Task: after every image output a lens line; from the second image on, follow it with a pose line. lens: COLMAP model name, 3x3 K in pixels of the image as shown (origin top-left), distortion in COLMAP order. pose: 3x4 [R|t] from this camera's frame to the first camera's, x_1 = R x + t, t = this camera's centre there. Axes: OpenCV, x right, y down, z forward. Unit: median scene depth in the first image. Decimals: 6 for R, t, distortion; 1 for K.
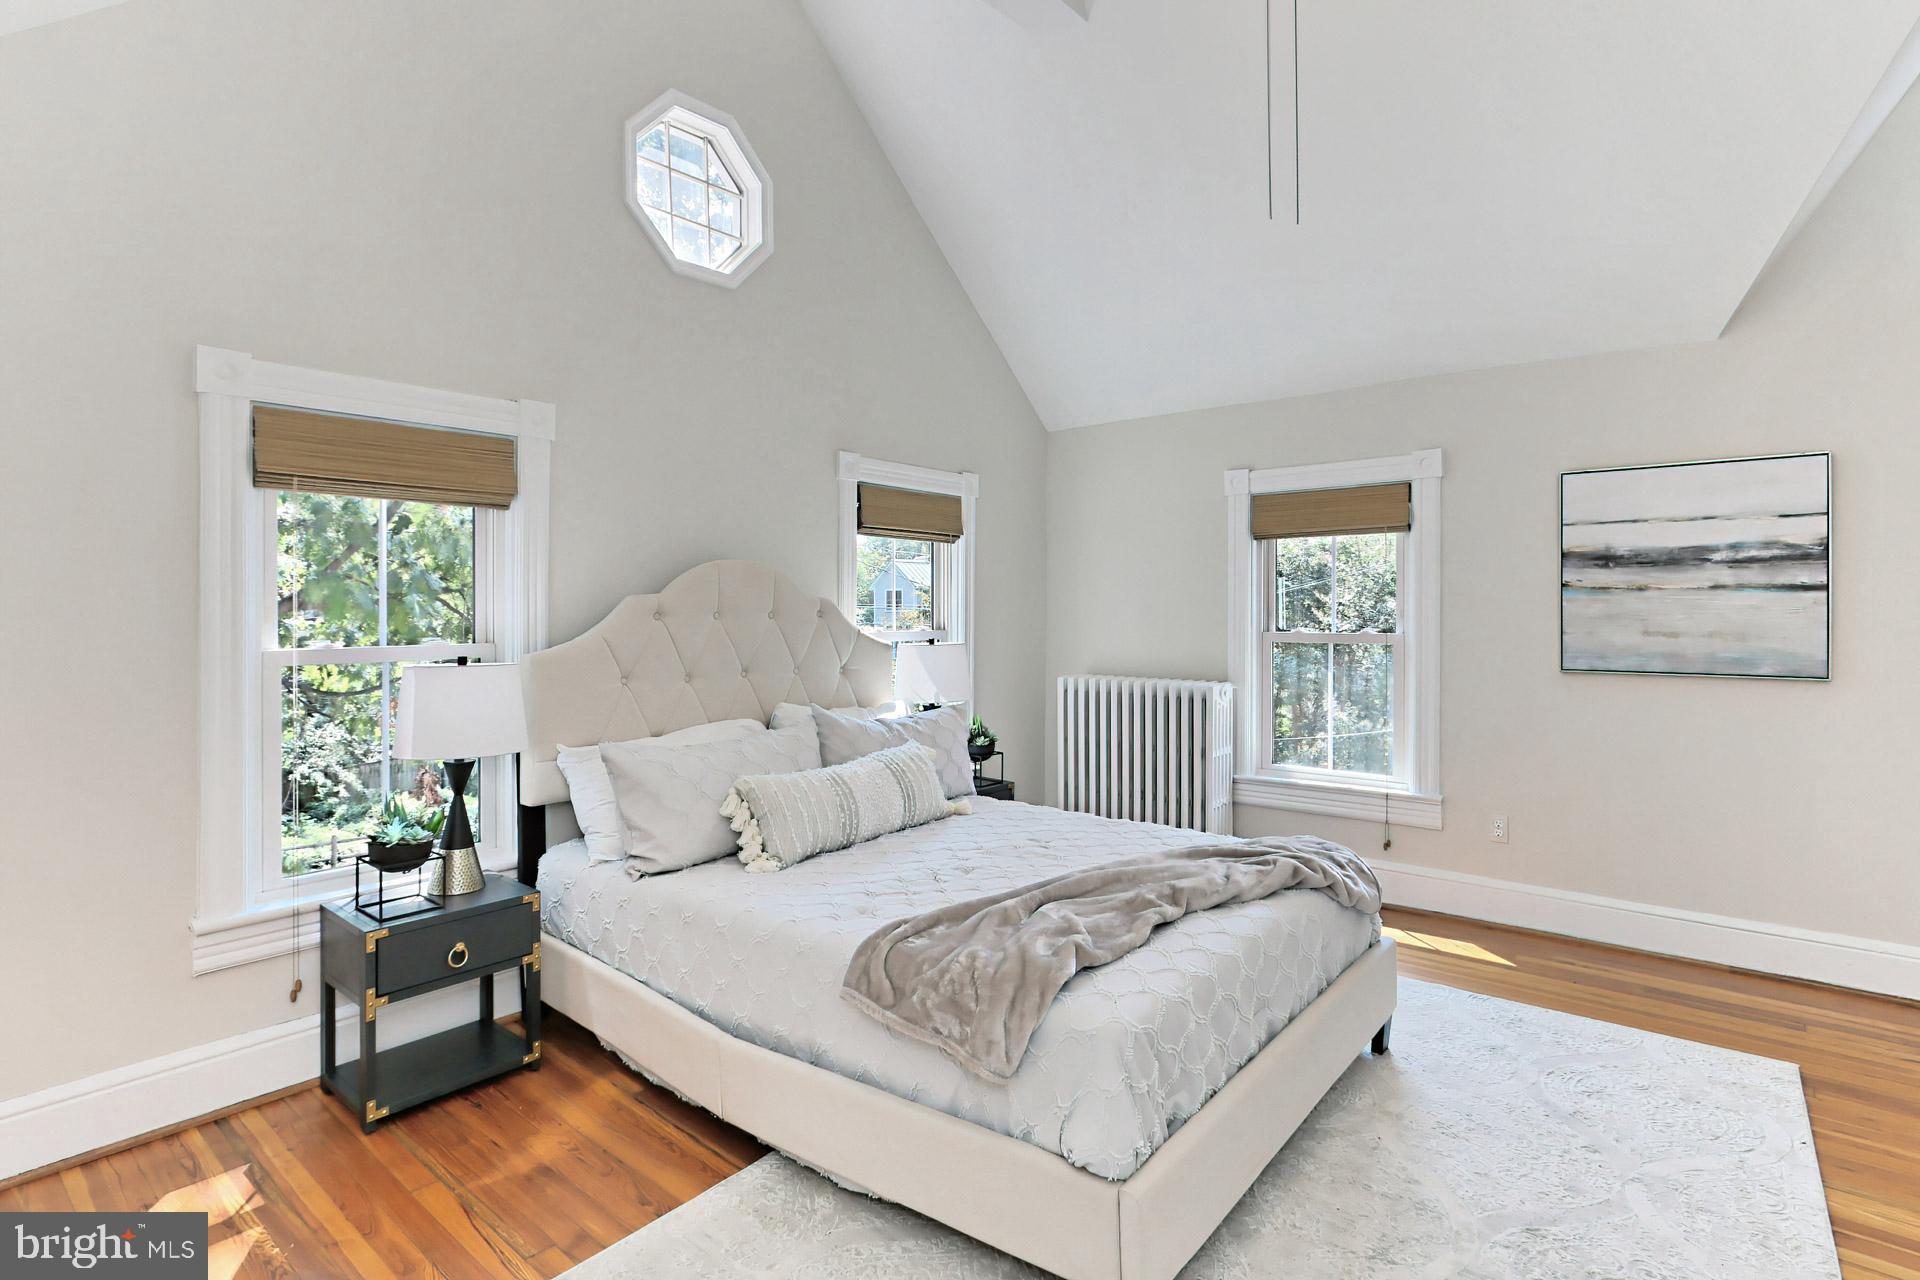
lens RADIAL K [[953.4, 0, 952.4], [0, 953.4, 588.0], [0, 0, 1]] dist [-0.003363, 0.002958]
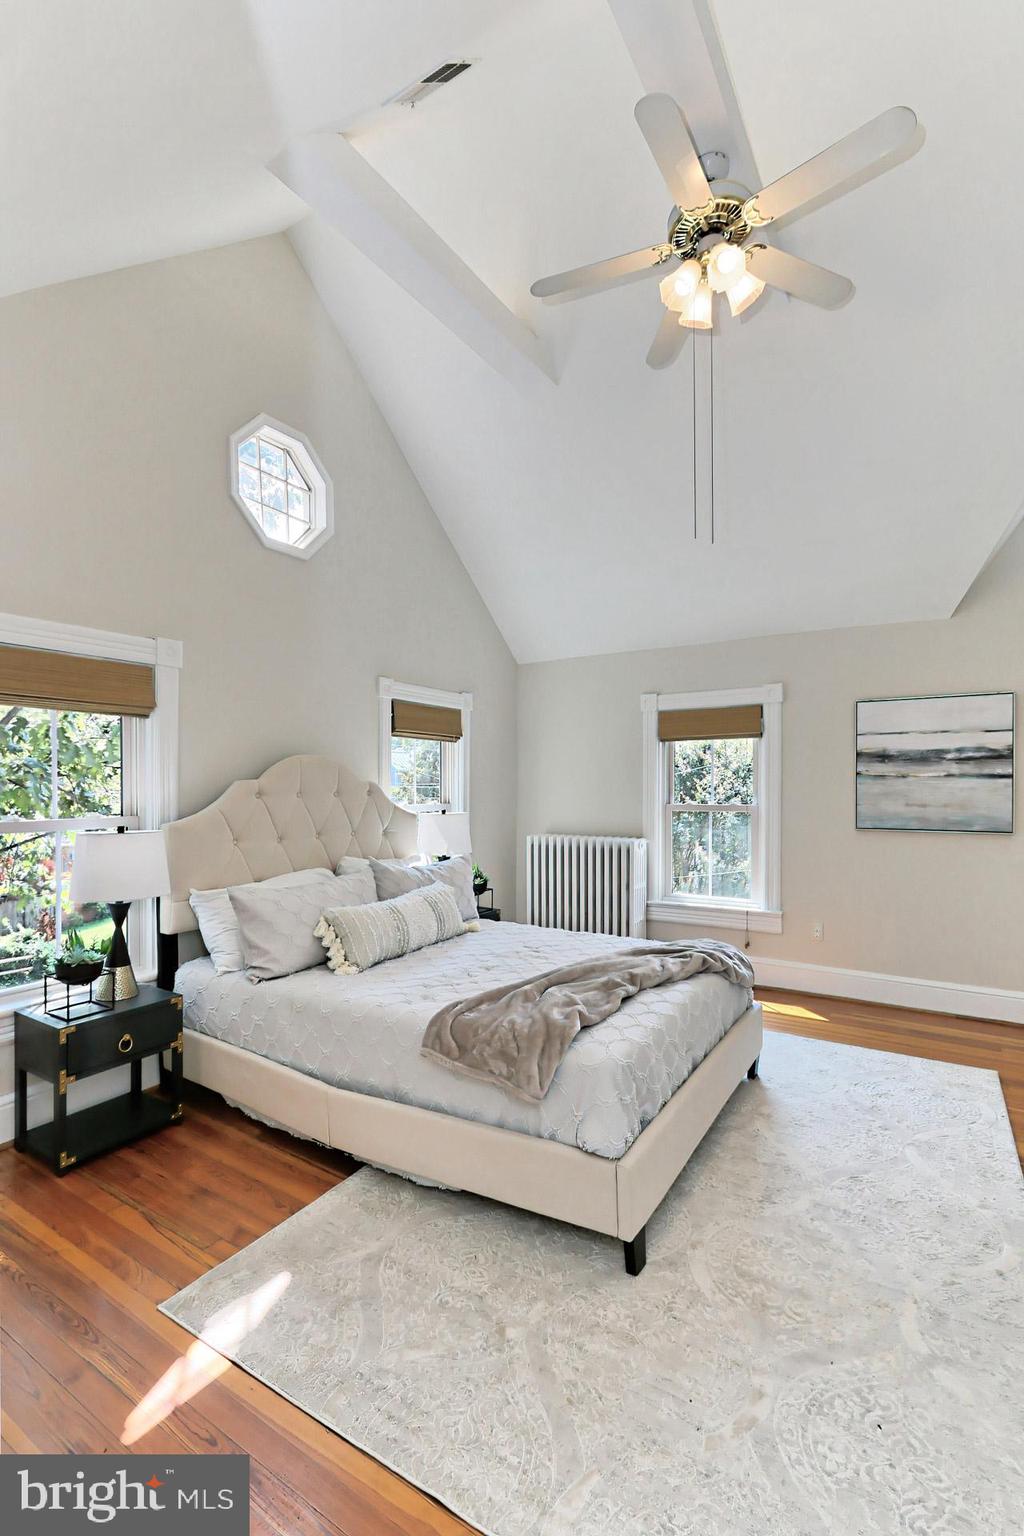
lens RADIAL K [[703.5, 0, 505.5], [0, 703.5, 771.7], [0, 0, 1]] dist [0.008425, -0.000819]
pose [[0.990938, 0.002169, 0.134300, -0.098951], [-0.002573, 0.999993, 0.002835, -0.009979], [-0.134293, -0.003155, 0.990937, -0.073814]]
